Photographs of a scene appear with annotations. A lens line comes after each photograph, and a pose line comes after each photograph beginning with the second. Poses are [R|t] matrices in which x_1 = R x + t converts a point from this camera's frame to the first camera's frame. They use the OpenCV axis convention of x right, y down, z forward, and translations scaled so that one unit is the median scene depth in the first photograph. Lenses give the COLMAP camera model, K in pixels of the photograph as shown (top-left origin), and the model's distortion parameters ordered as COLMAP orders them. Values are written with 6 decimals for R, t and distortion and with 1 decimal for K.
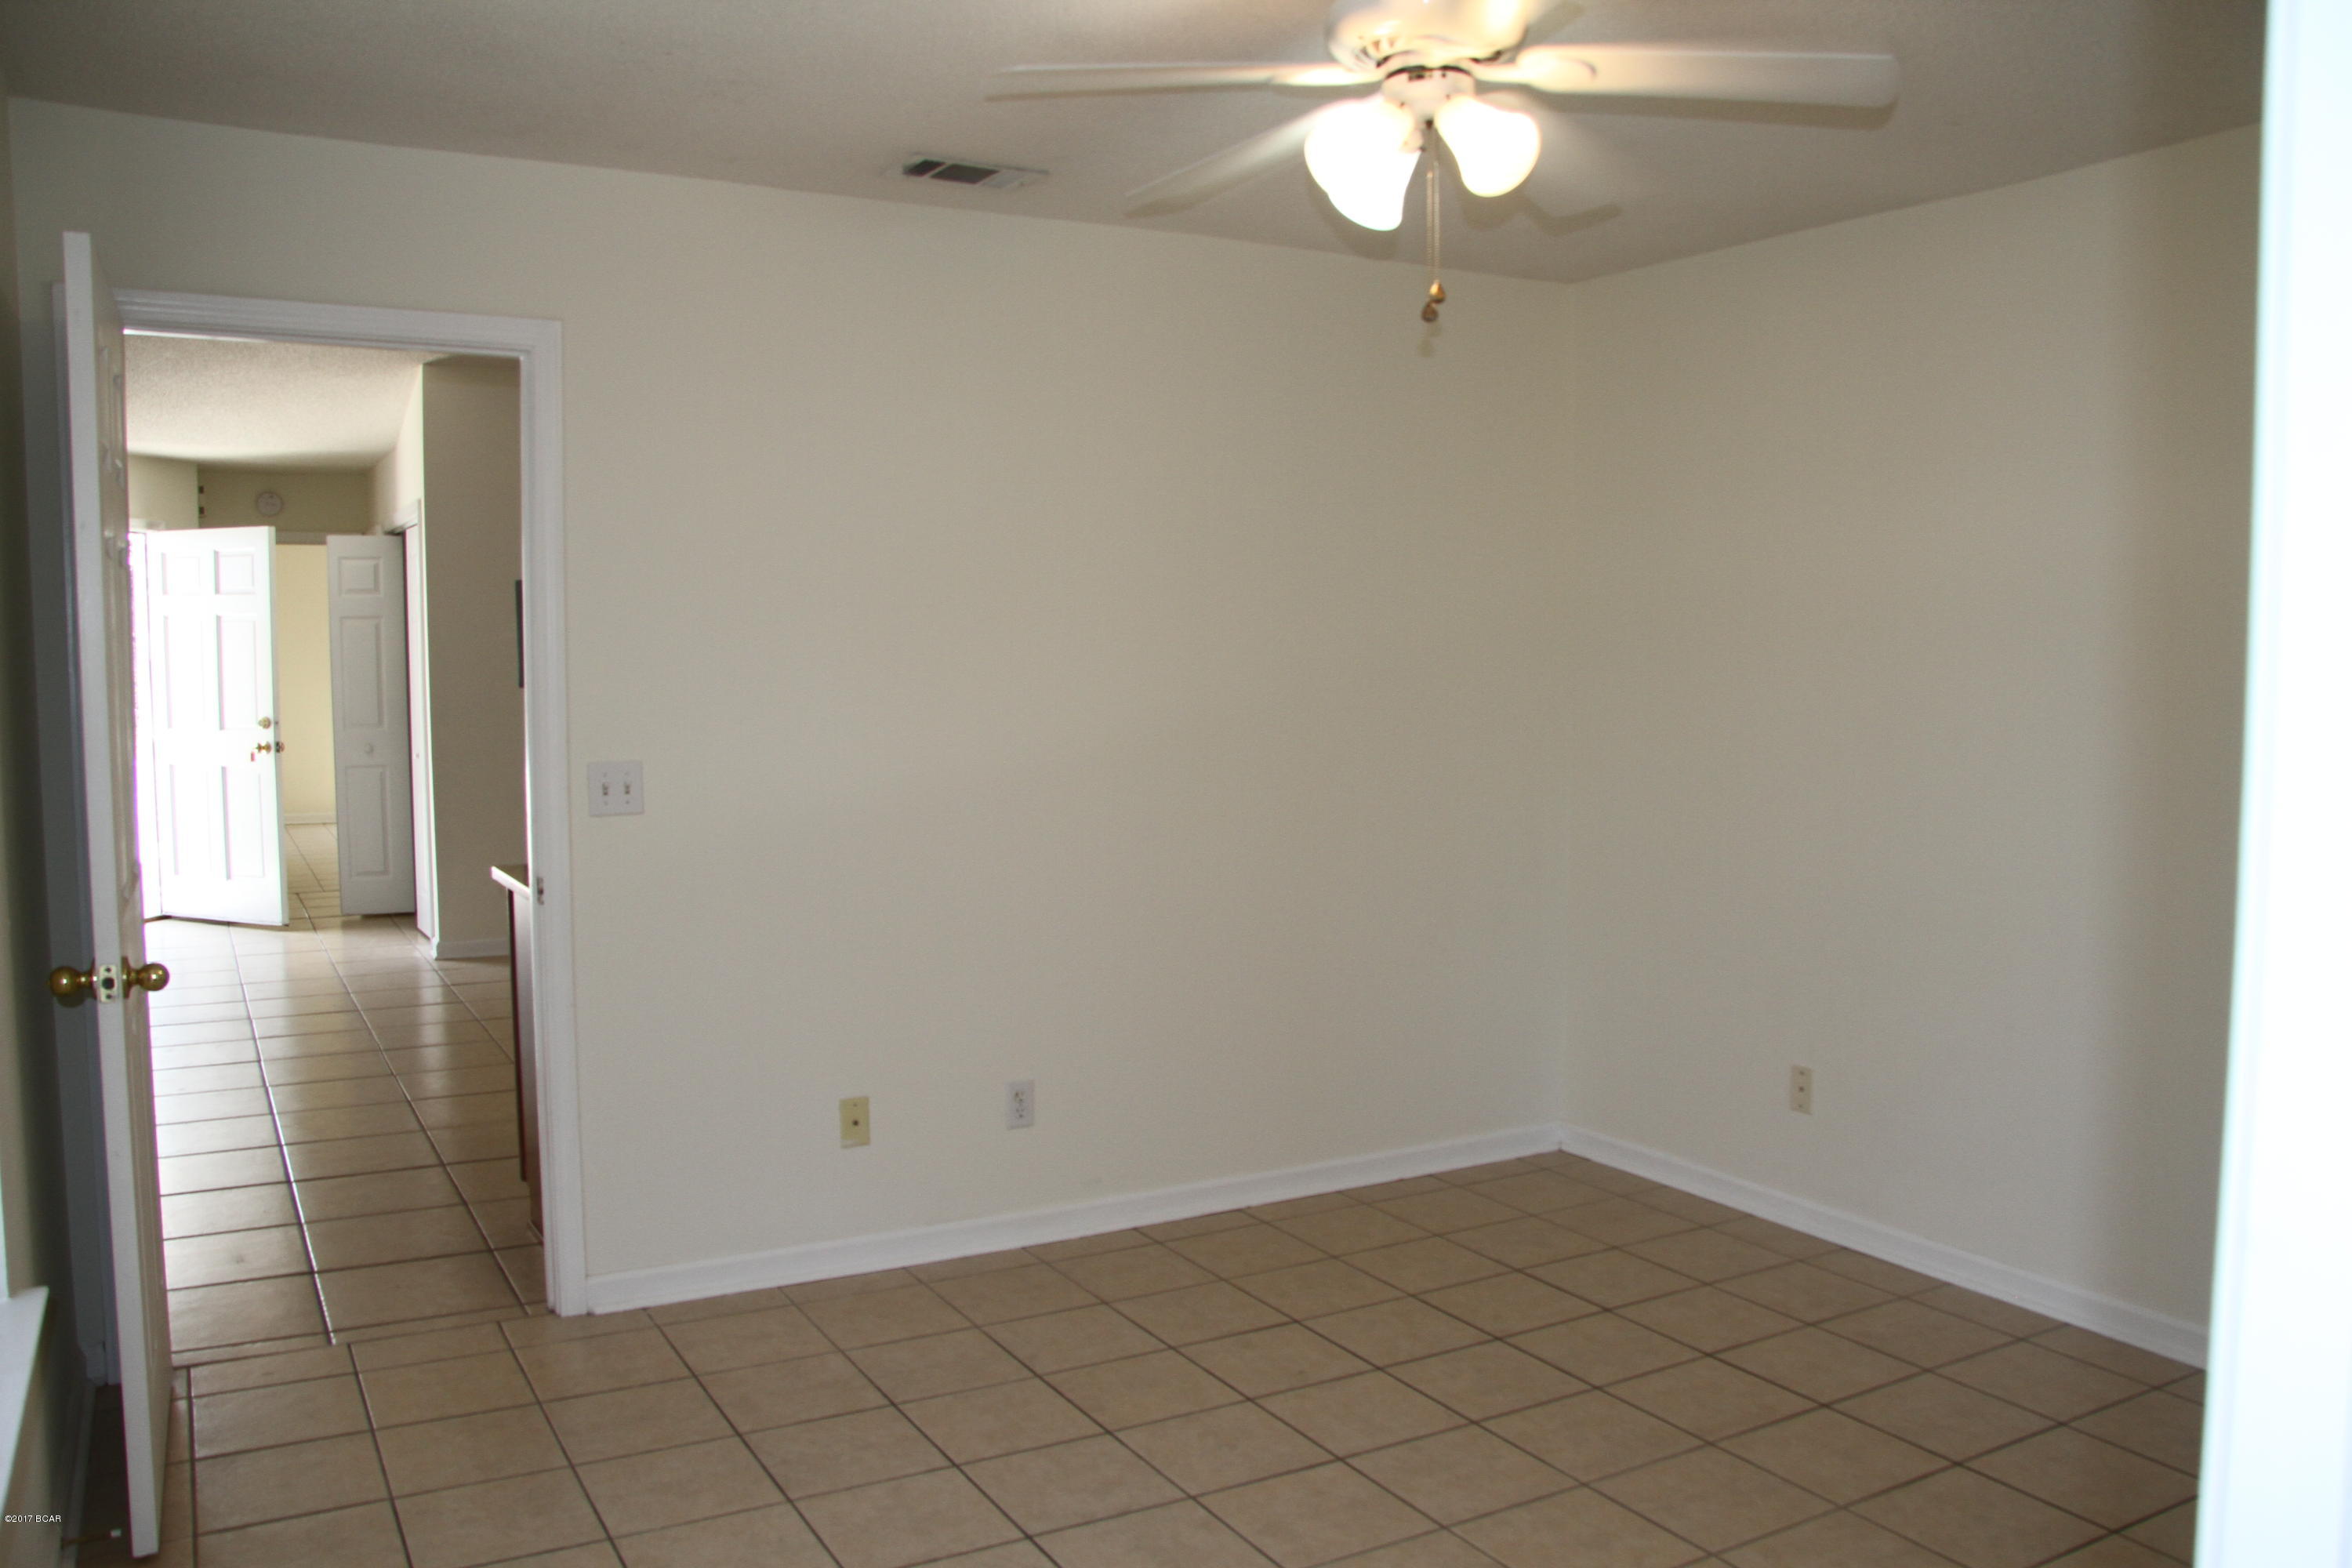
lens RADIAL K [[1814.8, 0, 1184.6], [0, 1814.8, 797.3], [0, 0, 1]] dist [-0.174911, 0.129685]
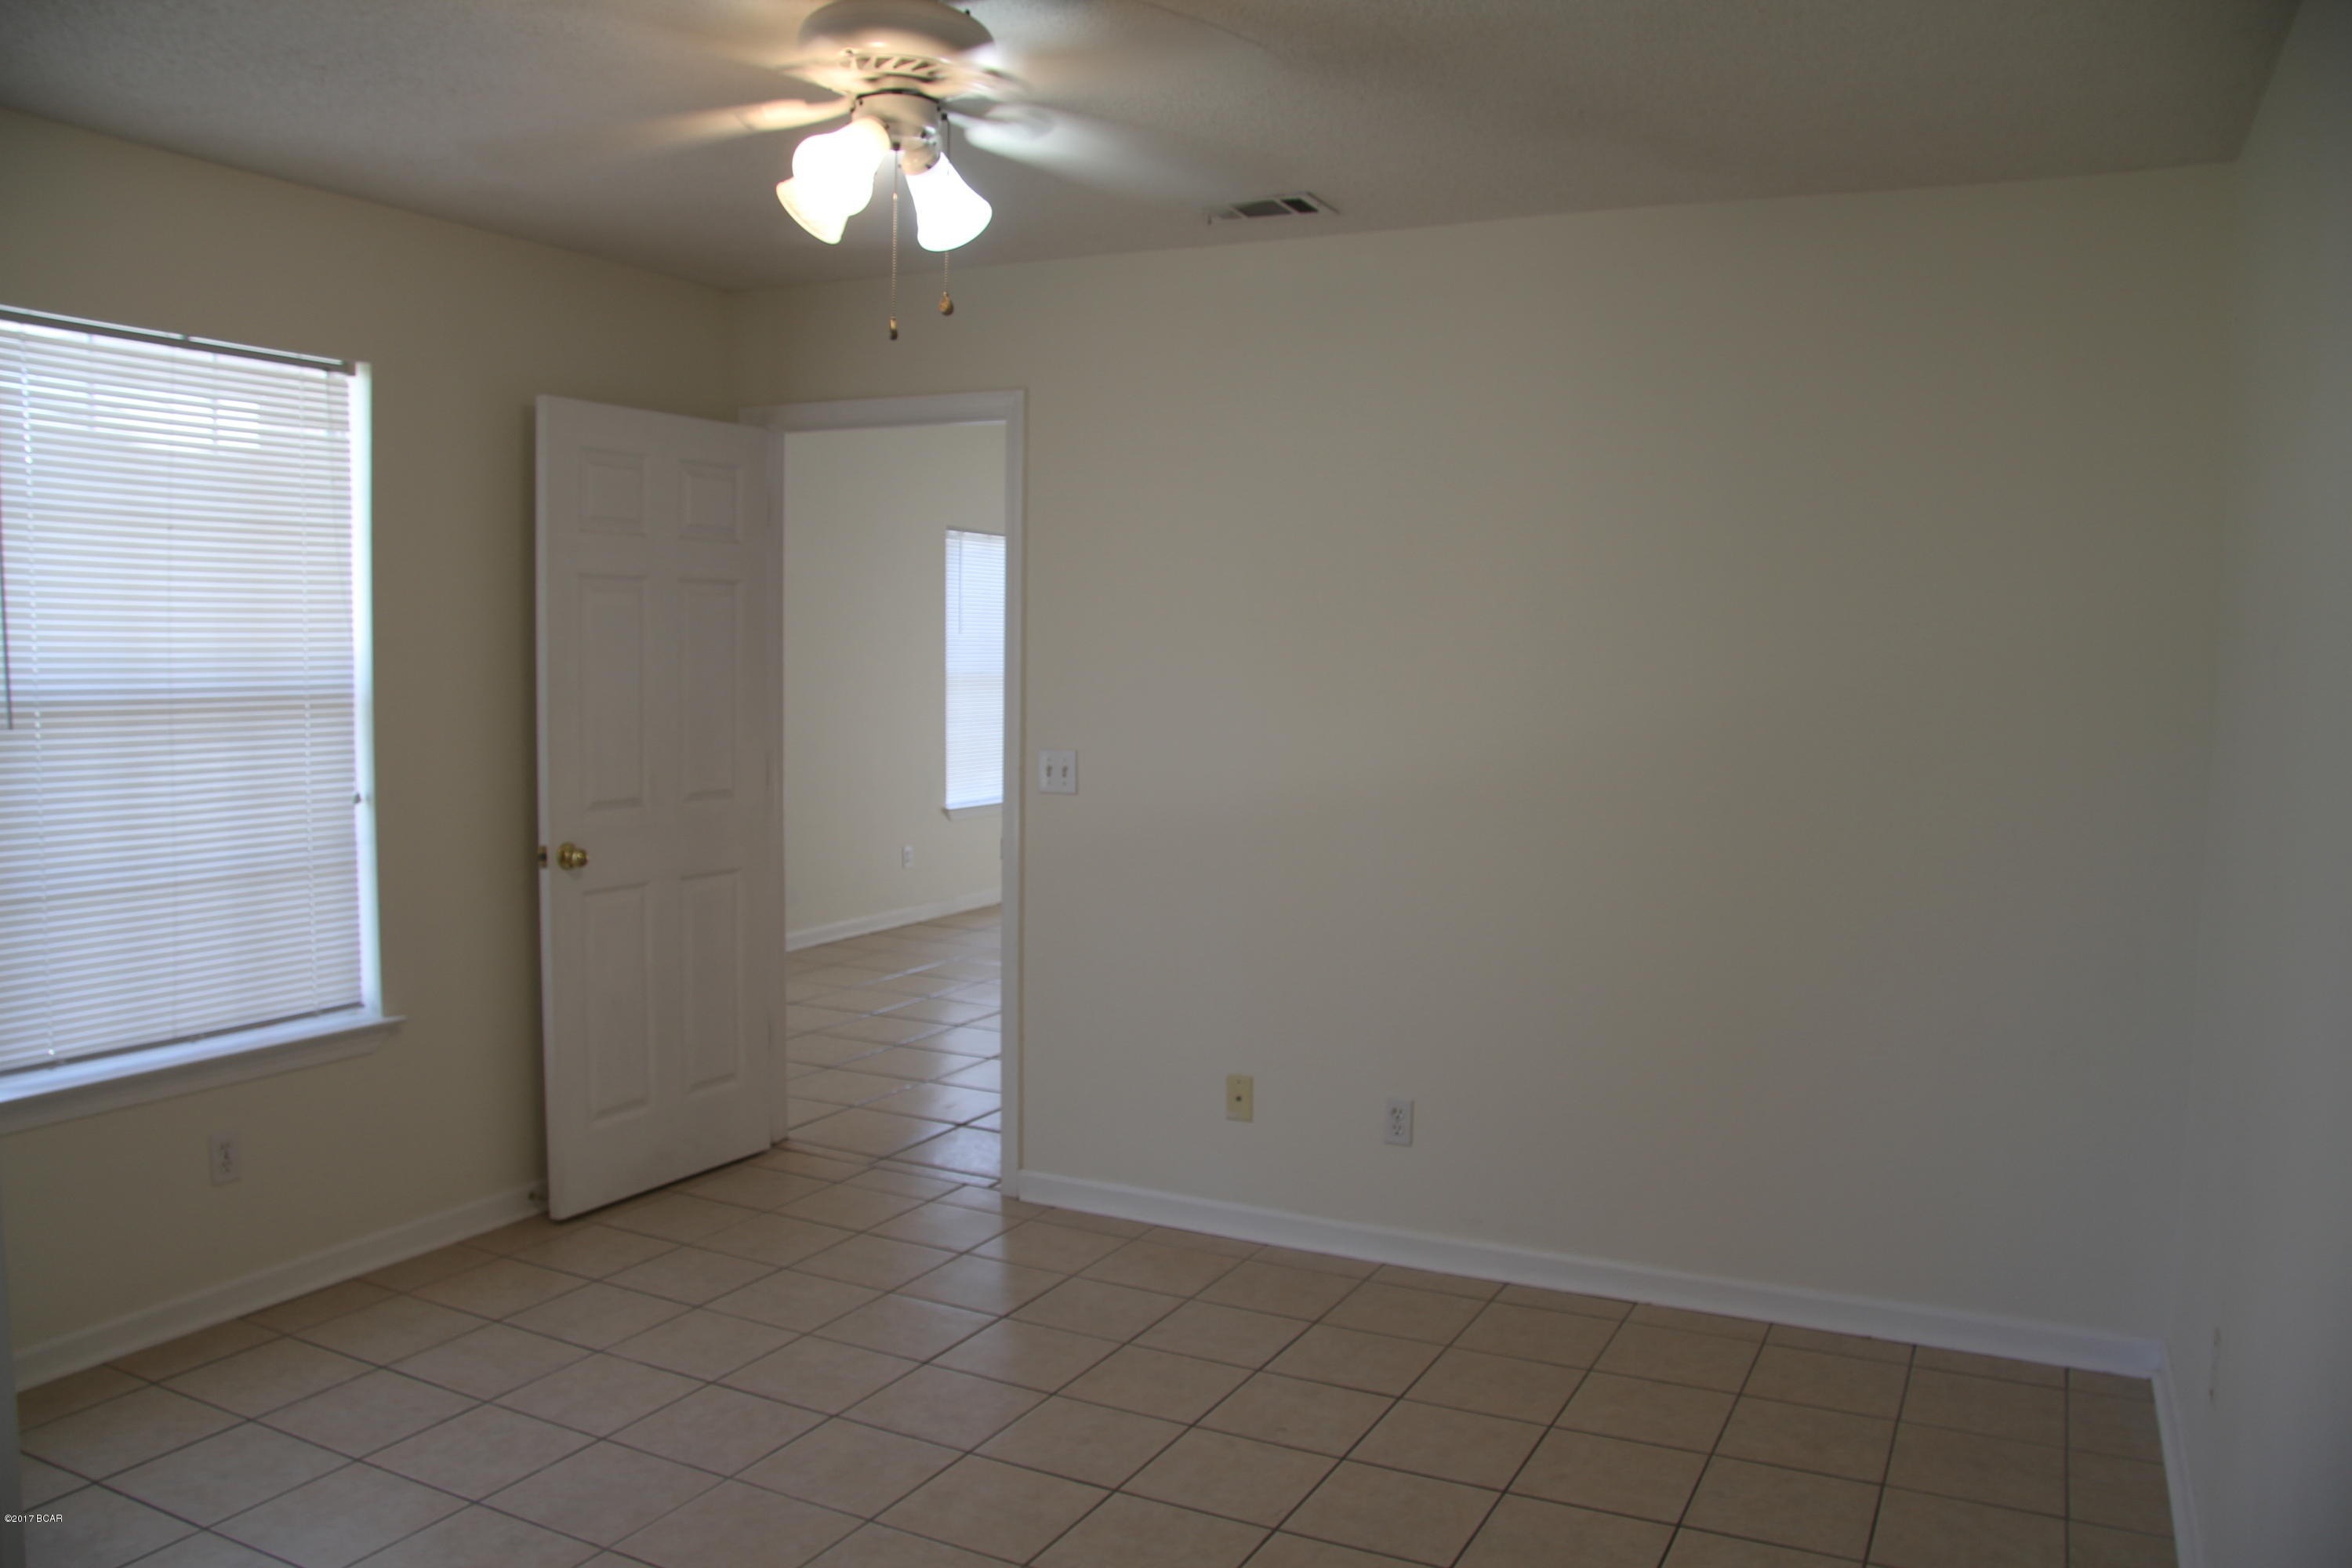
lens RADIAL K [[1814.8, 0, 1182.8], [0, 1814.8, 778.2], [0, 0, 1]] dist [-0.174911, 0.129685]
pose [[0.565764, 0.072149, -0.821405, 0.662435], [-0.083687, 0.996045, 0.029847, -0.039677], [0.820309, 0.051854, 0.569564, 0.334838]]
